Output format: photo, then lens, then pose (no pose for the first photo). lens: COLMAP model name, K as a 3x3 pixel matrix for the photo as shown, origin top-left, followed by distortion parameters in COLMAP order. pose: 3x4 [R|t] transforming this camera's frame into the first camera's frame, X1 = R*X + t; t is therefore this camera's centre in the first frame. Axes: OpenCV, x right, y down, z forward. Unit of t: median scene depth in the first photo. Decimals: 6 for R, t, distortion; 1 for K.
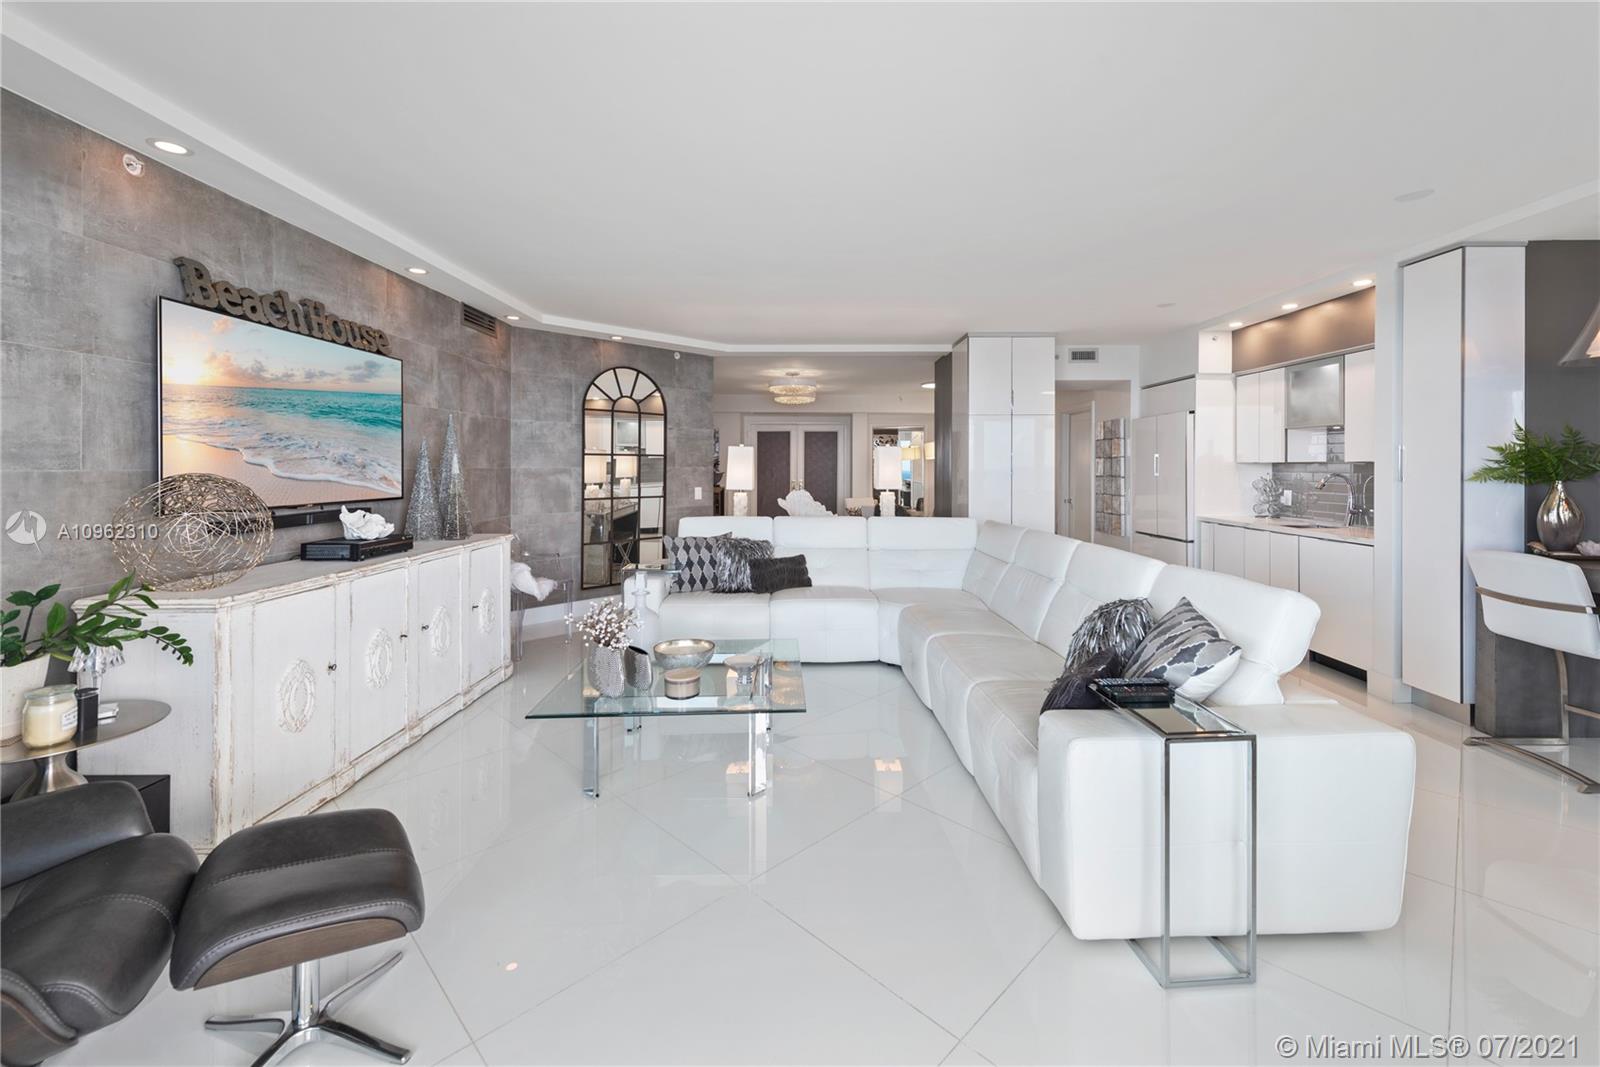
lens RADIAL K [[651.1, 0, 818.2], [0, 651.1, 467.5], [0, 0, 1]] dist [0.008724, -0.001803]
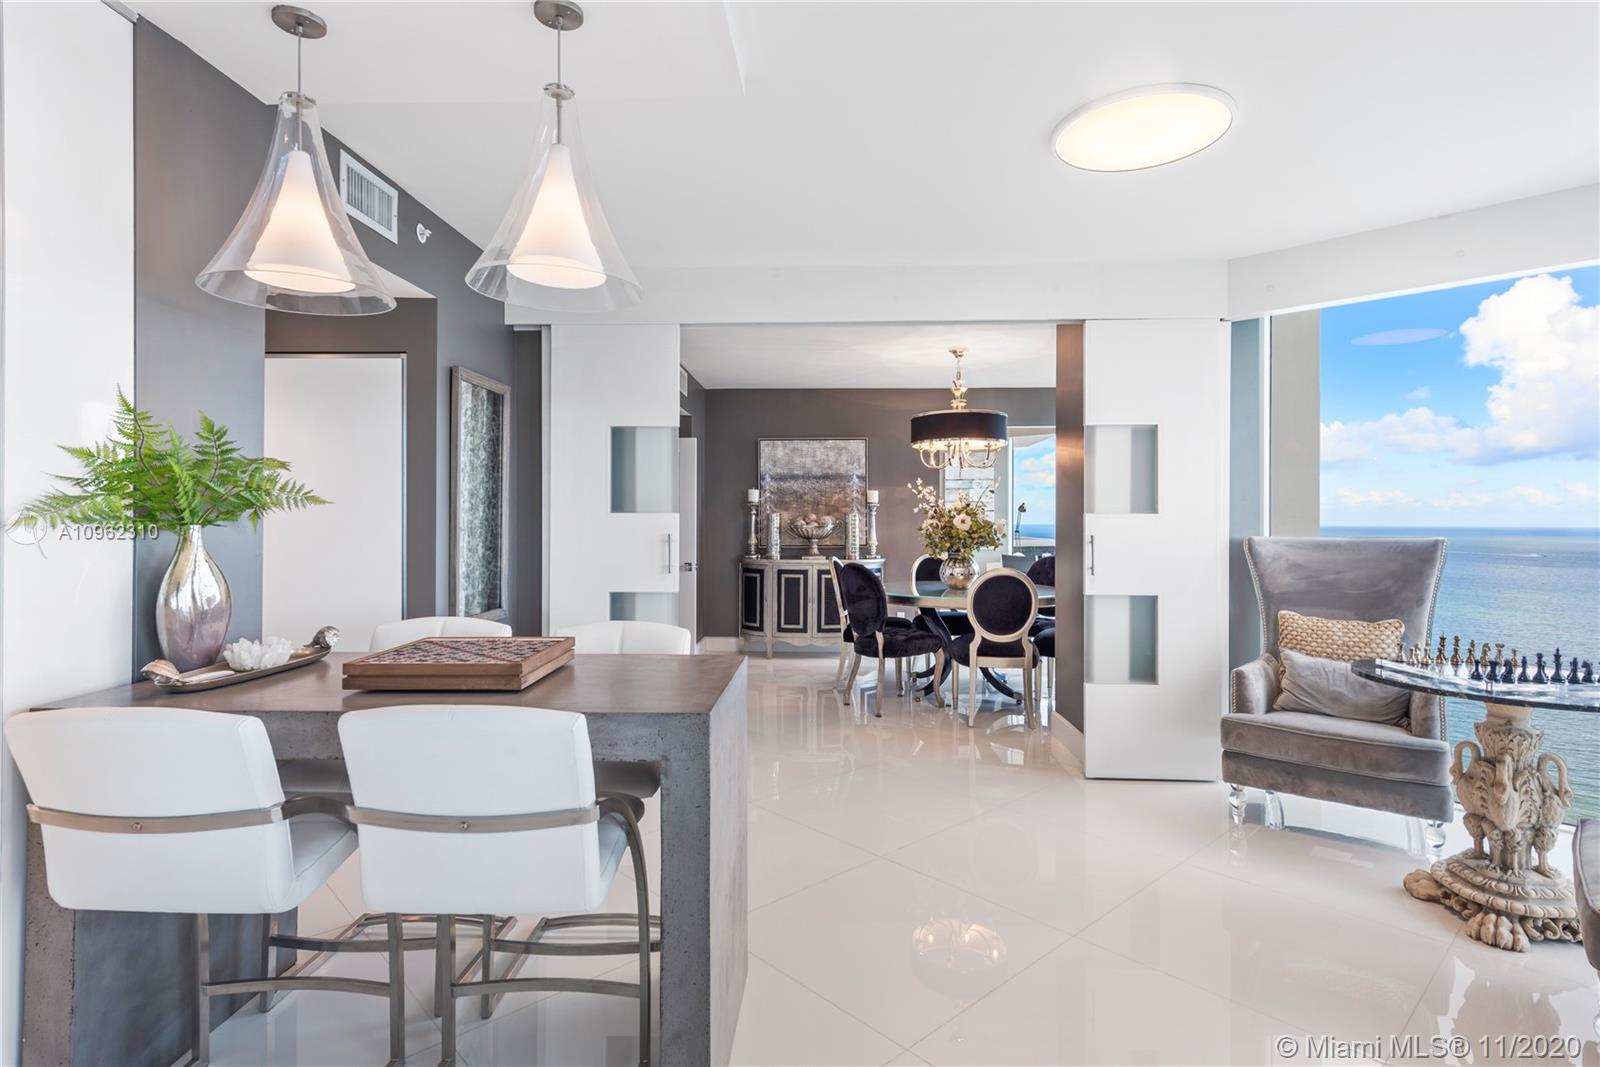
lens RADIAL K [[805.1, 0, 808.1], [0, 805.1, 517.5], [0, 0, 1]] dist [0.011820, -0.006481]
pose [[0.020169, 0.001820, 0.999795, 0.363523], [-0.001702, 0.999997, -0.001787, 0.010418], [-0.999795, -0.001665, 0.020172, 0.361077]]
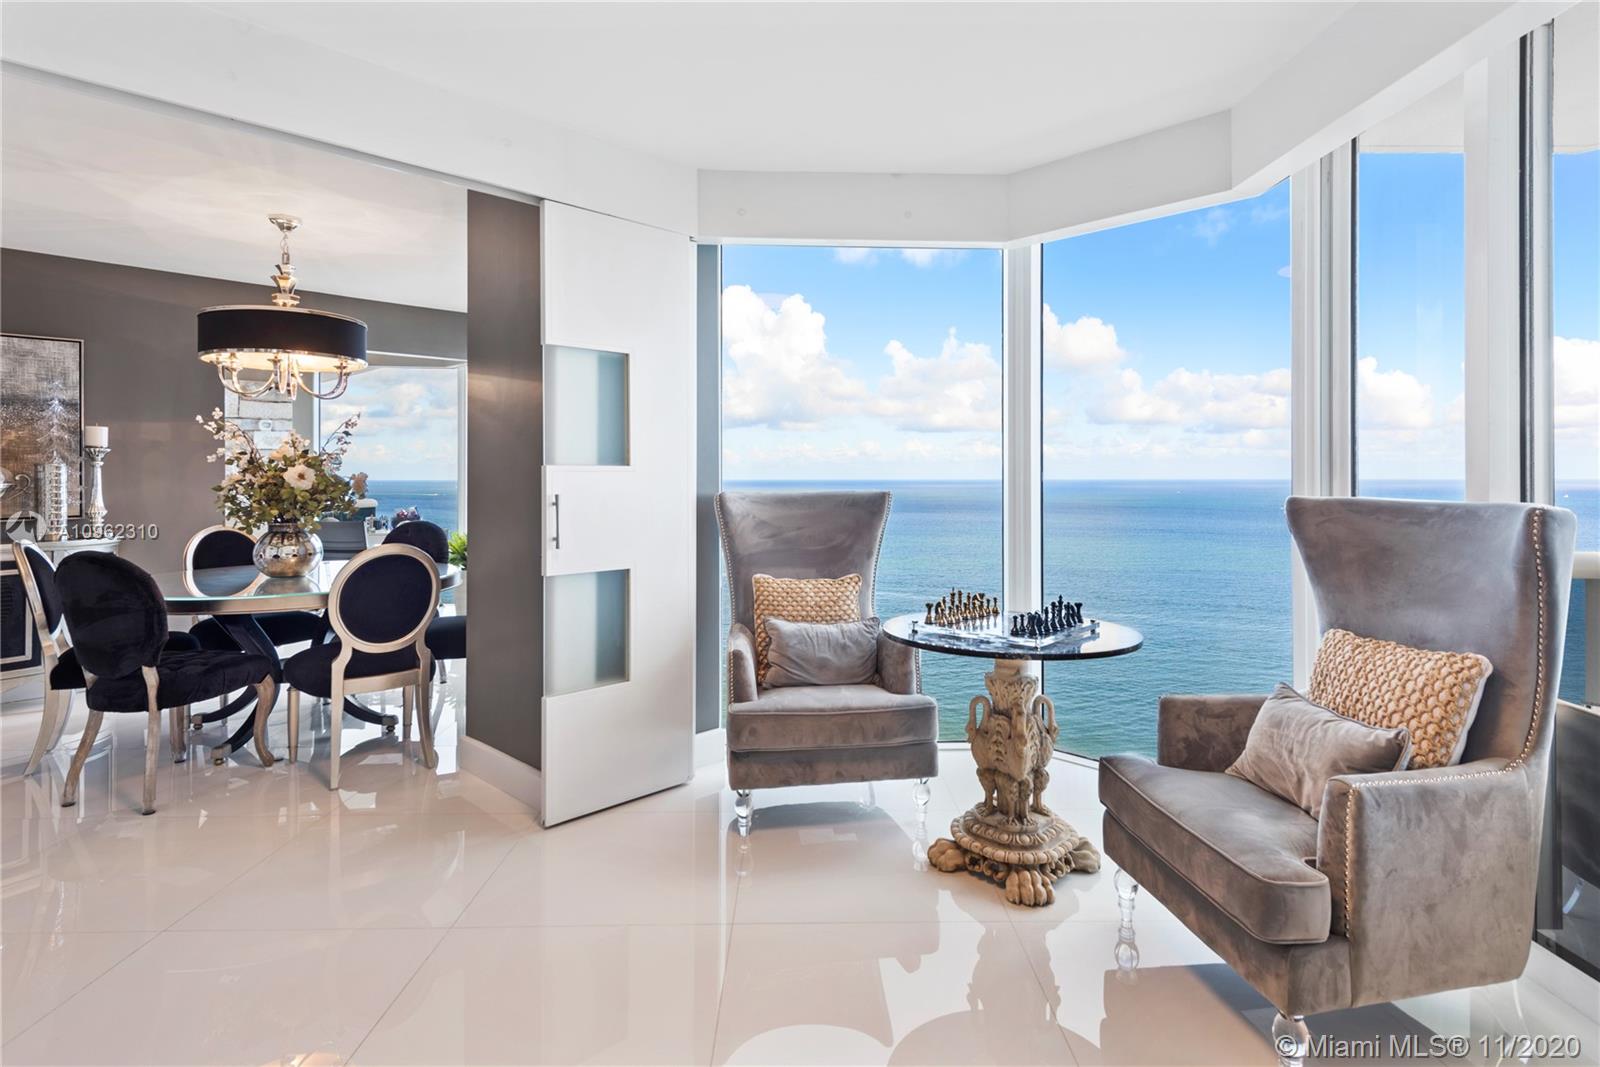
lens RADIAL K [[805.1, 0, 786.3], [0, 805.1, 473.2], [0, 0, 1]] dist [0.011820, -0.006481]
pose [[-0.731772, 0.000687, 0.681549, 0.665475], [-0.000752, 0.999998, -0.001816, 0.011952], [-0.681549, -0.001842, -0.731770, 0.412683]]
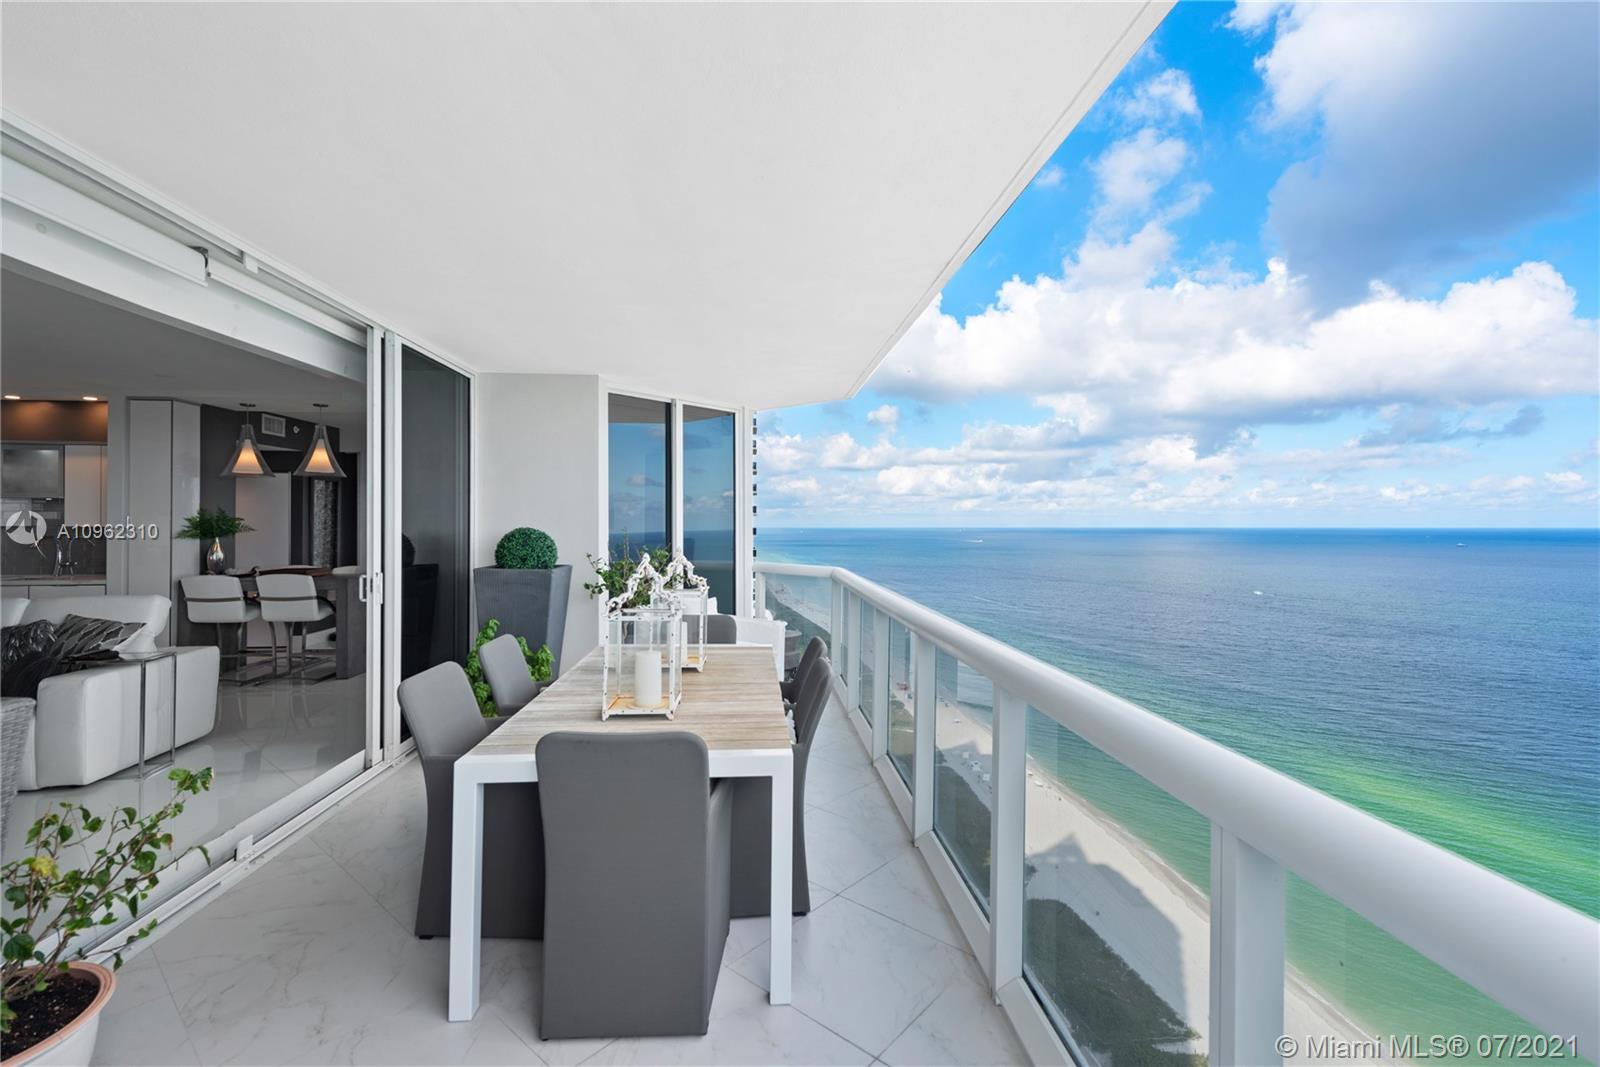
lens RADIAL K [[712.9, 0, 807.0], [0, 712.9, 517.4], [0, 0, 1]] dist [0.019435, -0.000066]
pose [[-0.086587, 0.011885, 0.996173, -0.743874], [-0.002958, 0.999921, -0.012187, -0.011410], [-0.996240, -0.004002, -0.086545, -0.348199]]
